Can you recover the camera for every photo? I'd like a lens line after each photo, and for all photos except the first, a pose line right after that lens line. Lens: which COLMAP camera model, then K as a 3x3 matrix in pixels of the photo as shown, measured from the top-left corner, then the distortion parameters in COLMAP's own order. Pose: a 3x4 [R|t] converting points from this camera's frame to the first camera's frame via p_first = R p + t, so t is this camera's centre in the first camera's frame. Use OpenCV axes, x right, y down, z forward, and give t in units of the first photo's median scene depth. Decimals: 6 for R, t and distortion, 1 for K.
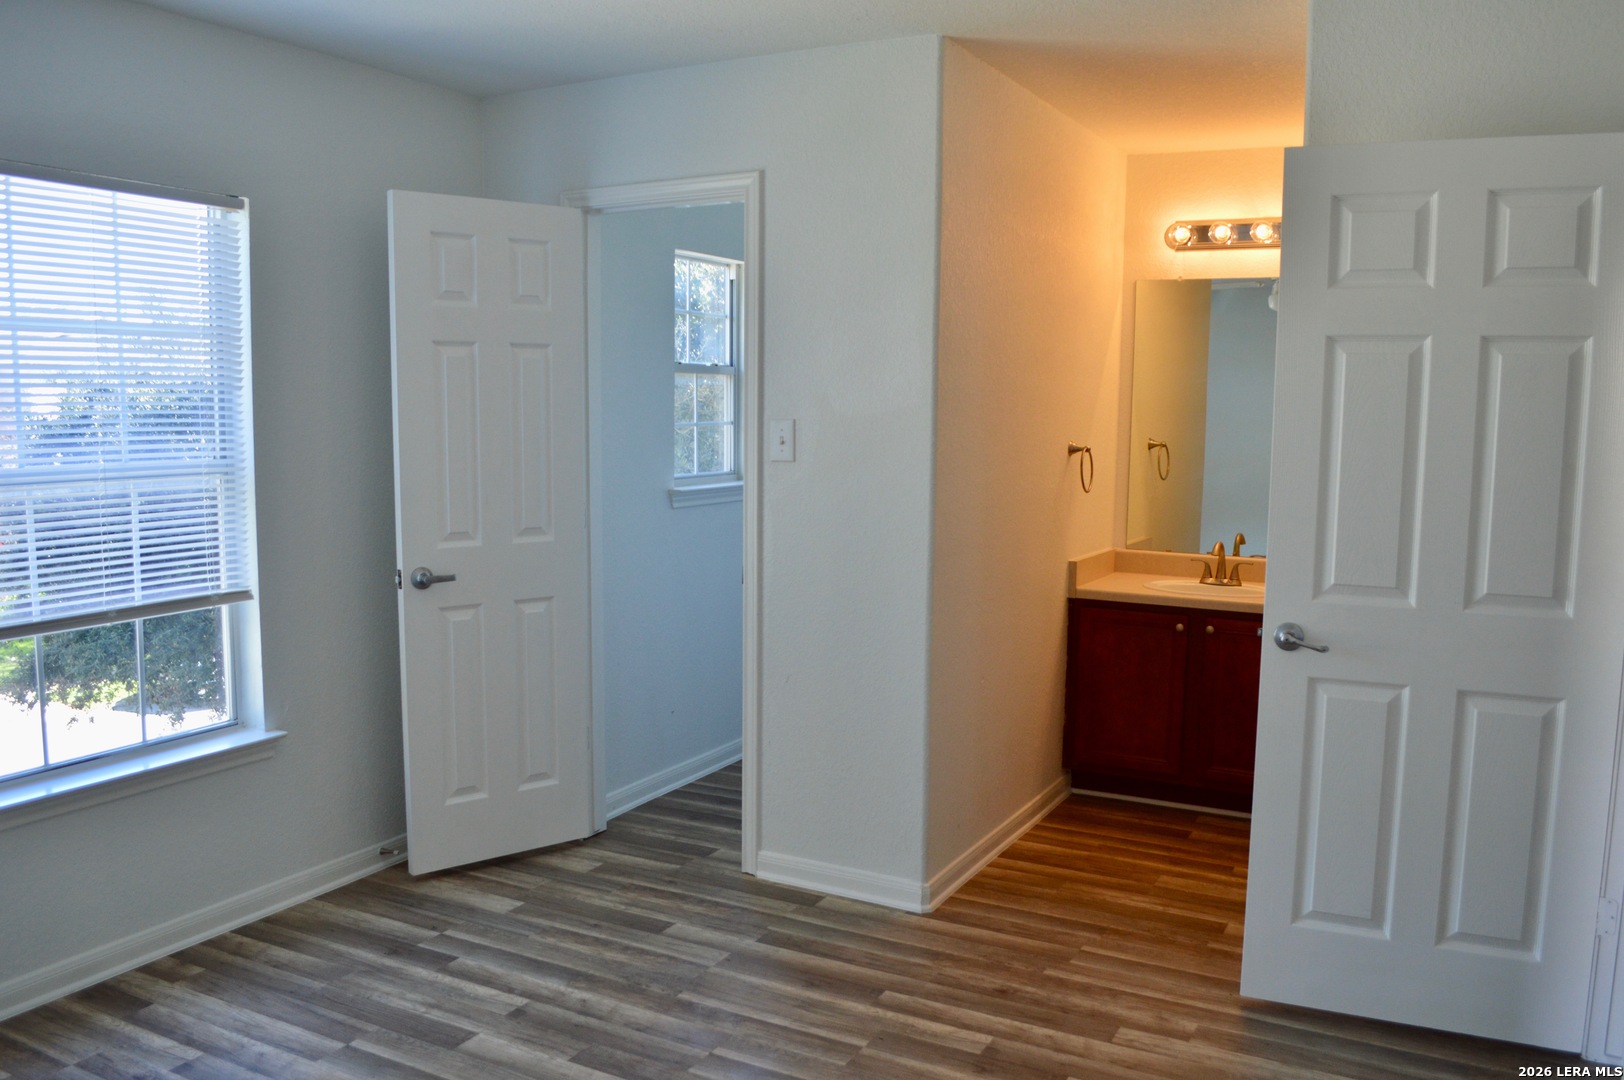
lens RADIAL K [[1281.3, 0, 815.9], [0, 1281.3, 559.5], [0, 0, 1]] dist [-0.055104, 0.004433]
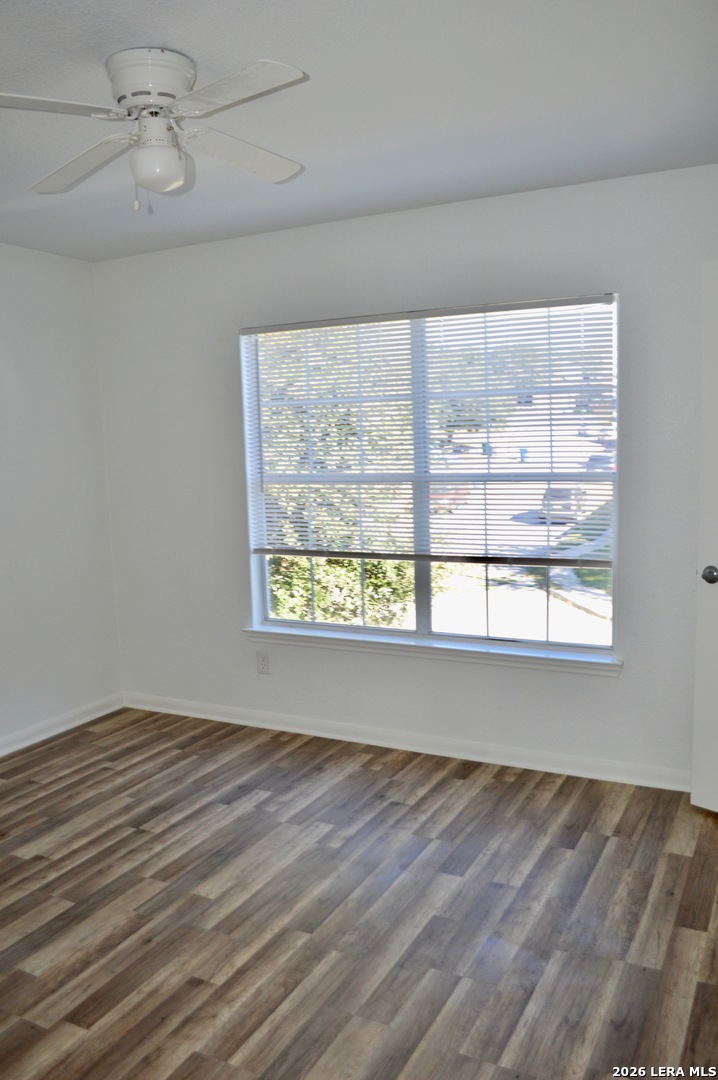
lens RADIAL K [[852.1, 0, 360.7], [0, 852.1, 566.2], [0, 0, 1]] dist [-0.055104, 0.004433]
pose [[0.040327, 0.142094, -0.989031, 0.567246], [-0.094514, 0.985941, 0.137796, -0.087531], [0.994706, 0.087920, 0.053190, 0.717798]]
